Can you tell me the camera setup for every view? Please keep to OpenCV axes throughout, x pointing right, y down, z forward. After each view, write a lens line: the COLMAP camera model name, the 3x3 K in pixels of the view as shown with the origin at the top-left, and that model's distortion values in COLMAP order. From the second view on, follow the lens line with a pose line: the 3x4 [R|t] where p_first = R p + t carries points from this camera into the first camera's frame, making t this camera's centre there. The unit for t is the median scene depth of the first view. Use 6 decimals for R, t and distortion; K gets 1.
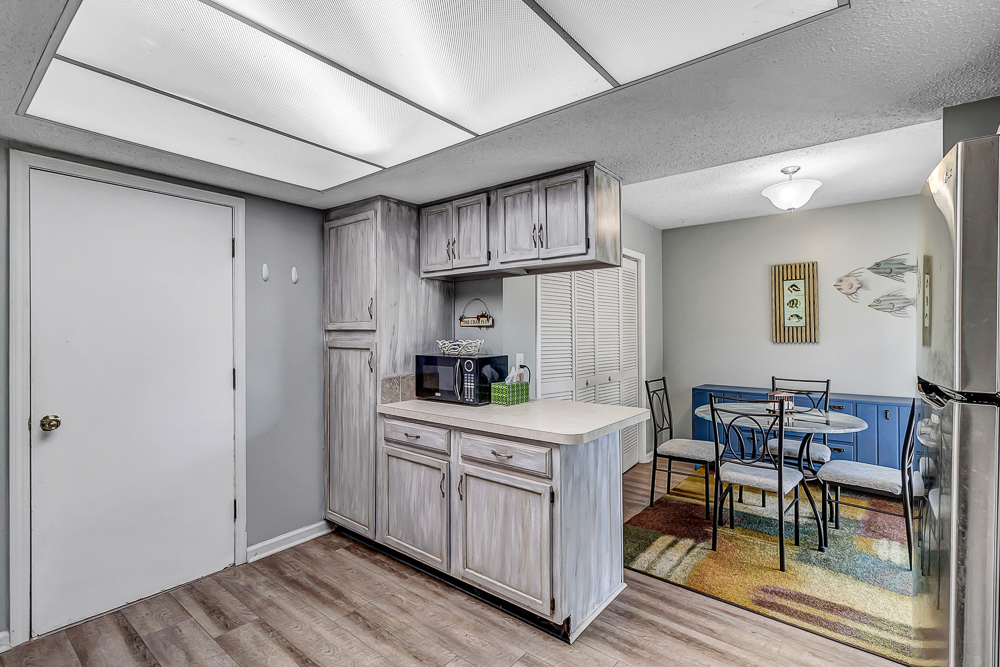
lens RADIAL K [[464.4, 0, 500.0], [0, 464.4, 334.6], [0, 0, 1]] dist [0.000446, -0.000146]
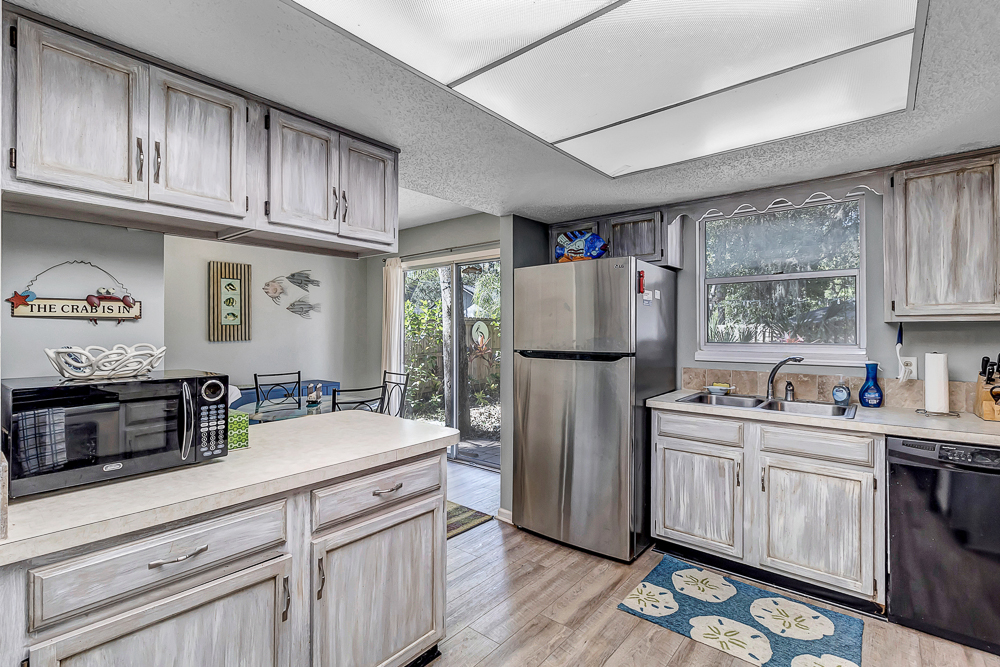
lens RADIAL K [[464.4, 0, 499.3], [0, 464.4, 327.4], [0, 0, 1]] dist [0.000446, -0.000146]
pose [[0.013967, 0.005731, 0.999886, -0.437677], [0.005807, 0.999966, -0.005813, -0.002269], [-0.999886, 0.005888, 0.013934, 0.462633]]
